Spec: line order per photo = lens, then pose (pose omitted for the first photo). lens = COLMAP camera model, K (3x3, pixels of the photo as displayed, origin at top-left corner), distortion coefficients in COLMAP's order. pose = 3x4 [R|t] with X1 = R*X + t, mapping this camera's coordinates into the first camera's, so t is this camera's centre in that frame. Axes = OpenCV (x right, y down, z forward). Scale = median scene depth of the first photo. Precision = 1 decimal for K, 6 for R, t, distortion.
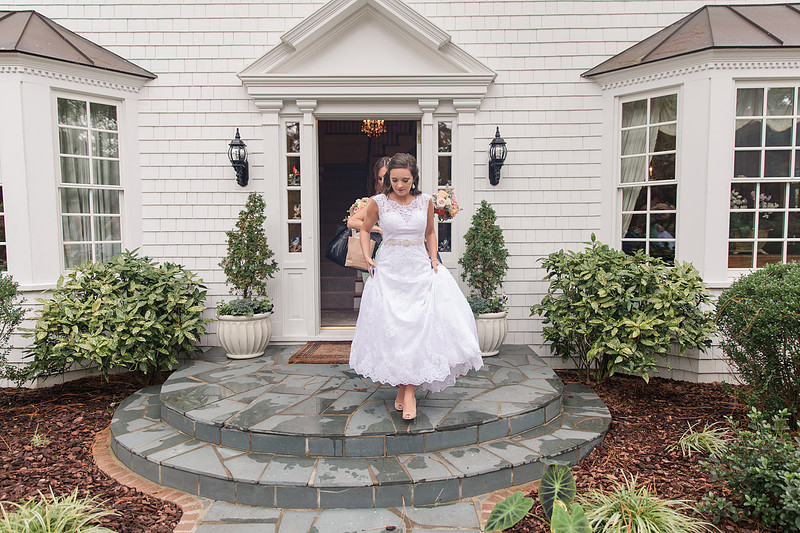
lens RADIAL K [[549.9, 0, 399.4], [0, 549.9, 267.9], [0, 0, 1]] dist [0.005221, -0.006726]
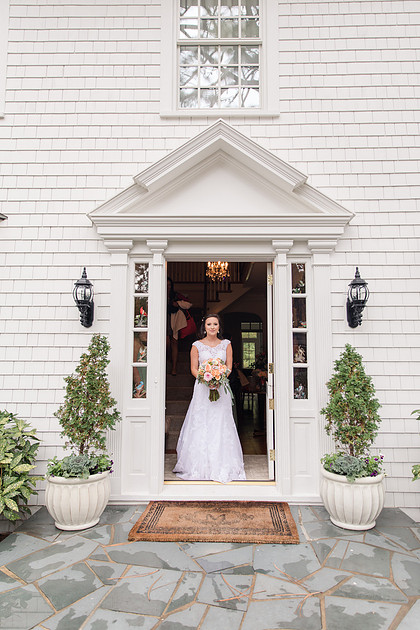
lens RADIAL K [[433.1, 0, 211.0], [0, 433.1, 314.6], [0, 0, 1]] dist [0.005221, -0.006726]
pose [[0.999923, 0.005893, -0.010957, -0.065061], [-0.007742, 0.984122, -0.177323, -0.040735], [0.009738, 0.177394, 0.984092, 0.273164]]
